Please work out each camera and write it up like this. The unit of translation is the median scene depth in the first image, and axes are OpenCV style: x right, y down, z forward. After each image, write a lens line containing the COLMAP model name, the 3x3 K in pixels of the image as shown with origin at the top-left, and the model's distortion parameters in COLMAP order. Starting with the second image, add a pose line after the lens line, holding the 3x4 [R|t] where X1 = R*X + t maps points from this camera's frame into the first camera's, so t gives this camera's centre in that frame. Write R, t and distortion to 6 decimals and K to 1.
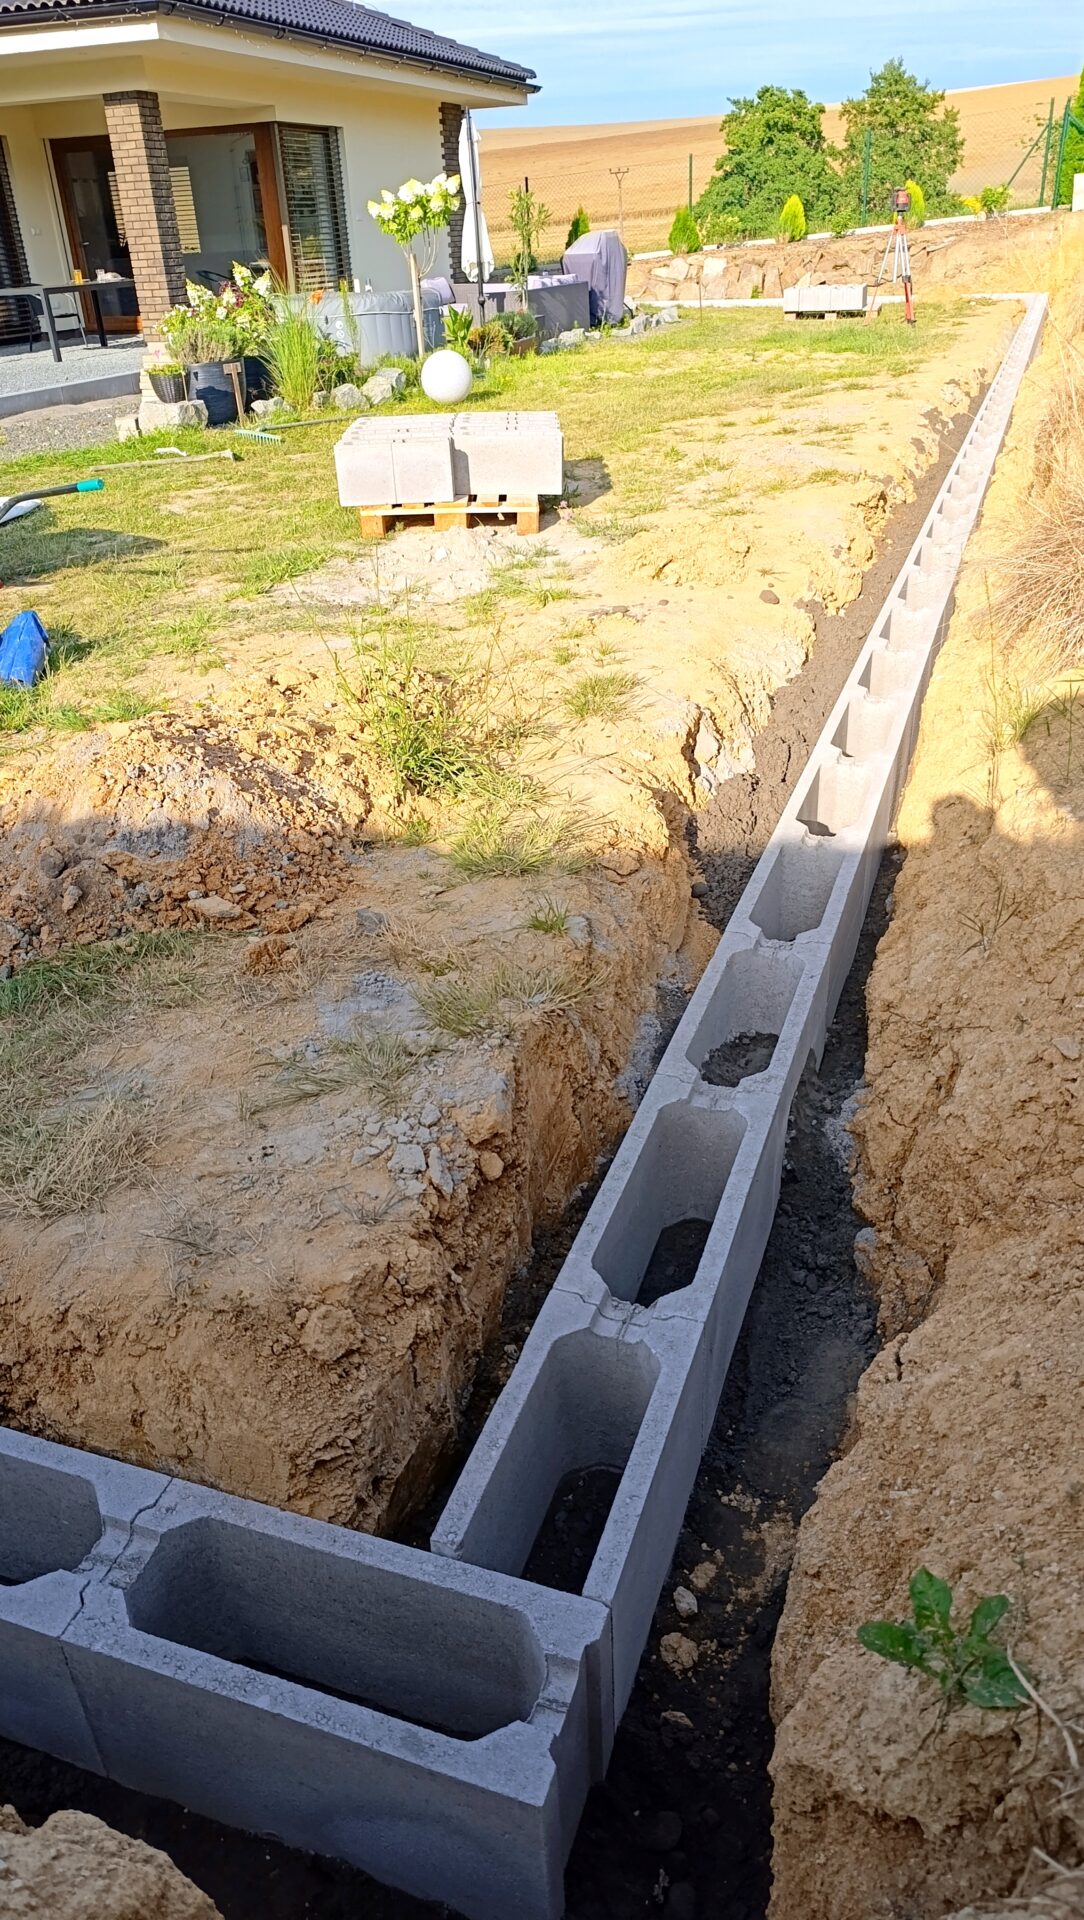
lens RADIAL K [[1305.2, 0, 547.7], [0, 1305.2, 963.4], [0, 0, 1]] dist [0.032163, -0.047409]
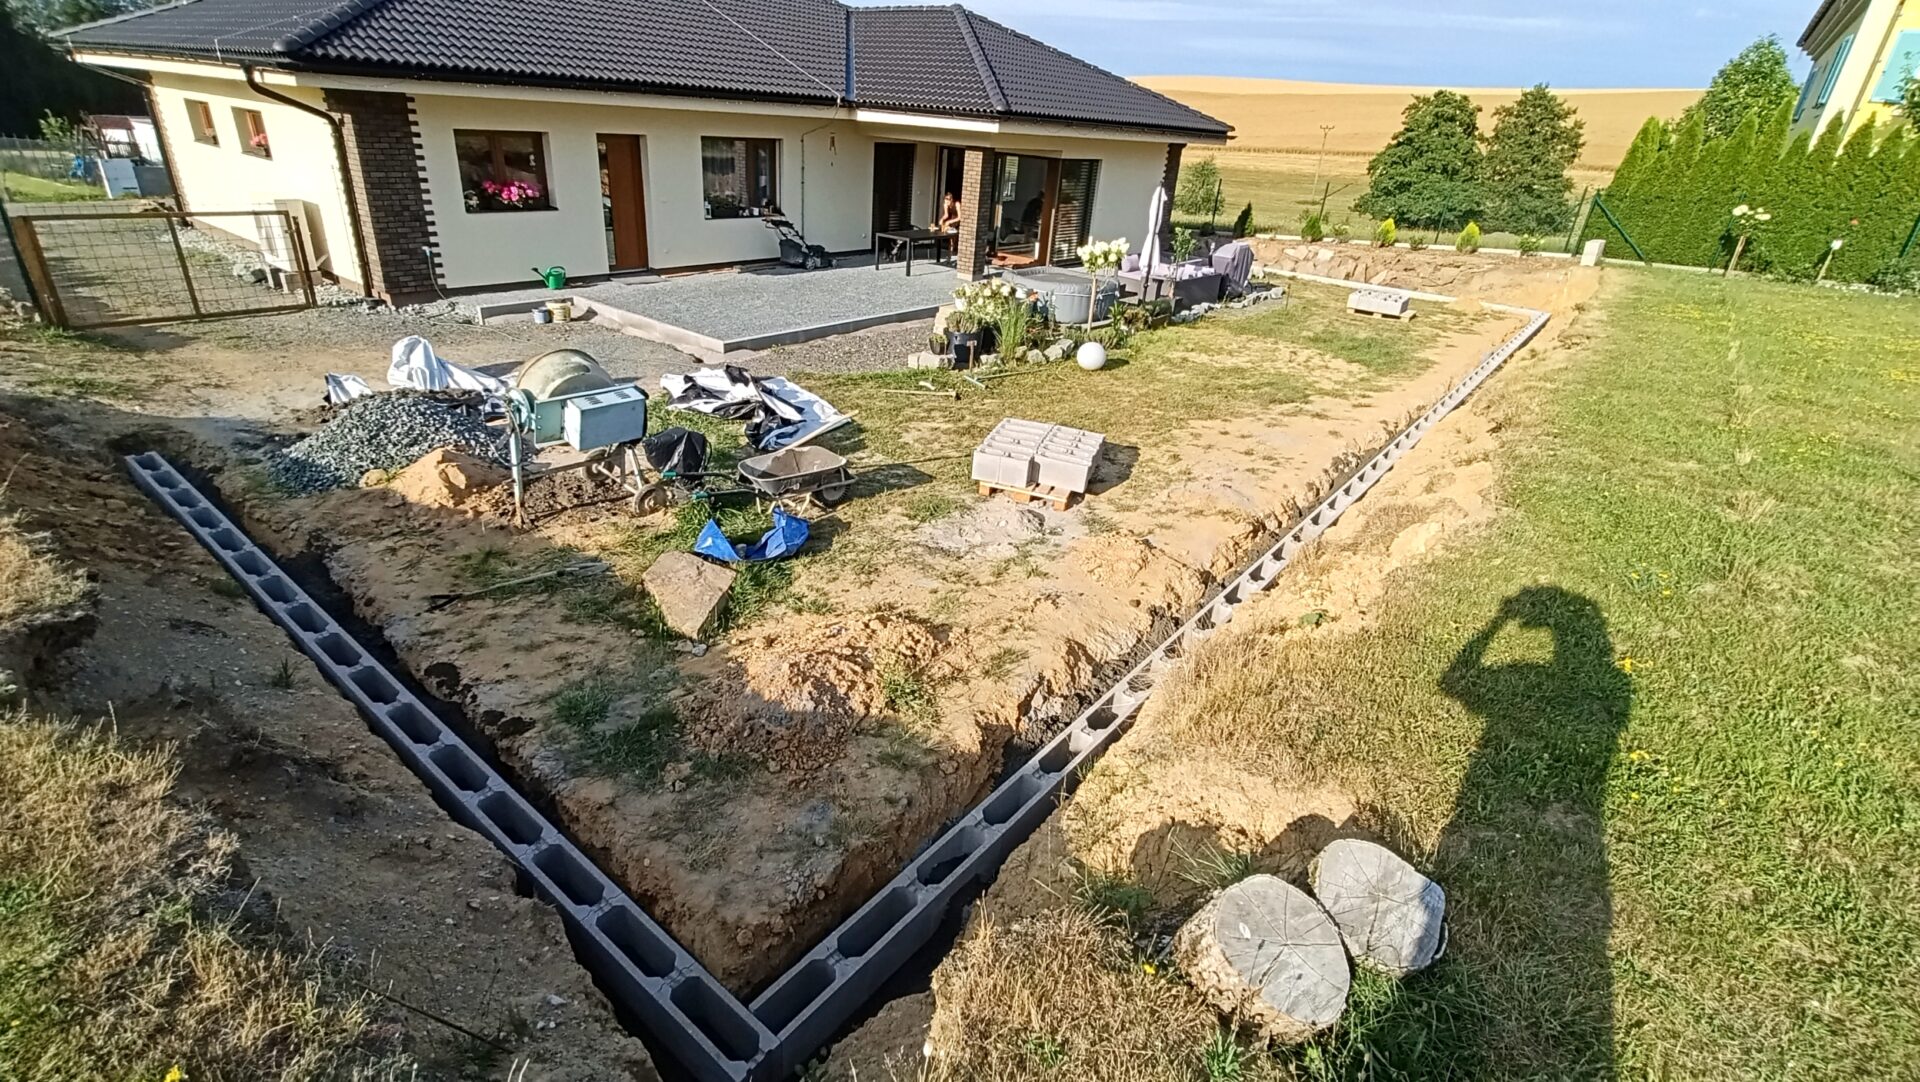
lens RADIAL K [[874.9, 0, 941.1], [0, 874.9, 534.3], [0, 0, 1]] dist [-0.003906, 0.000402]
pose [[0.936209, 0.239284, -0.257401, 0.274993], [-0.256069, 0.966086, -0.033273, -0.336887], [0.240709, 0.097063, 0.965732, -0.512548]]
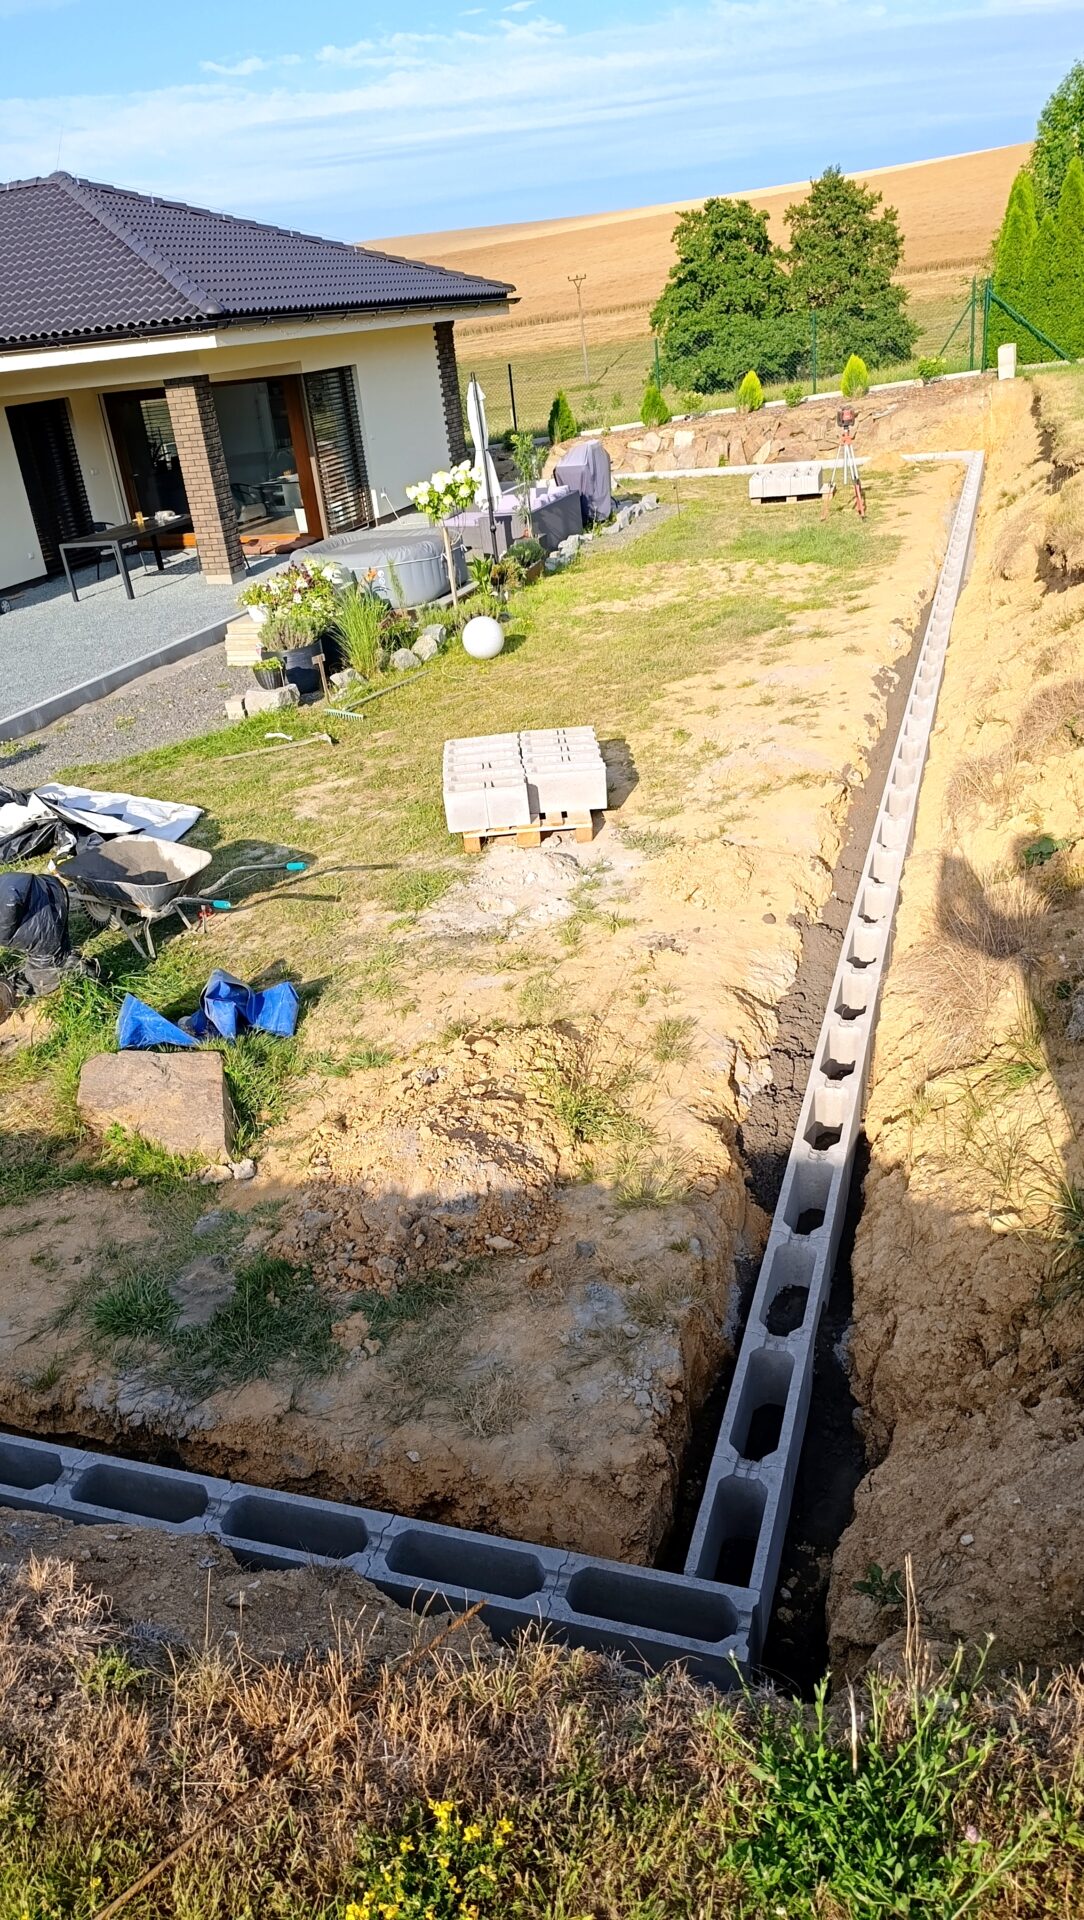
lens RADIAL K [[1305.2, 0, 537.3], [0, 1305.2, 964.7], [0, 0, 1]] dist [0.032163, -0.047409]
pose [[0.998014, -0.062561, -0.007414, -0.104080], [0.062127, 0.996875, -0.048782, -0.224561], [0.010443, 0.048225, 0.998782, -0.576438]]
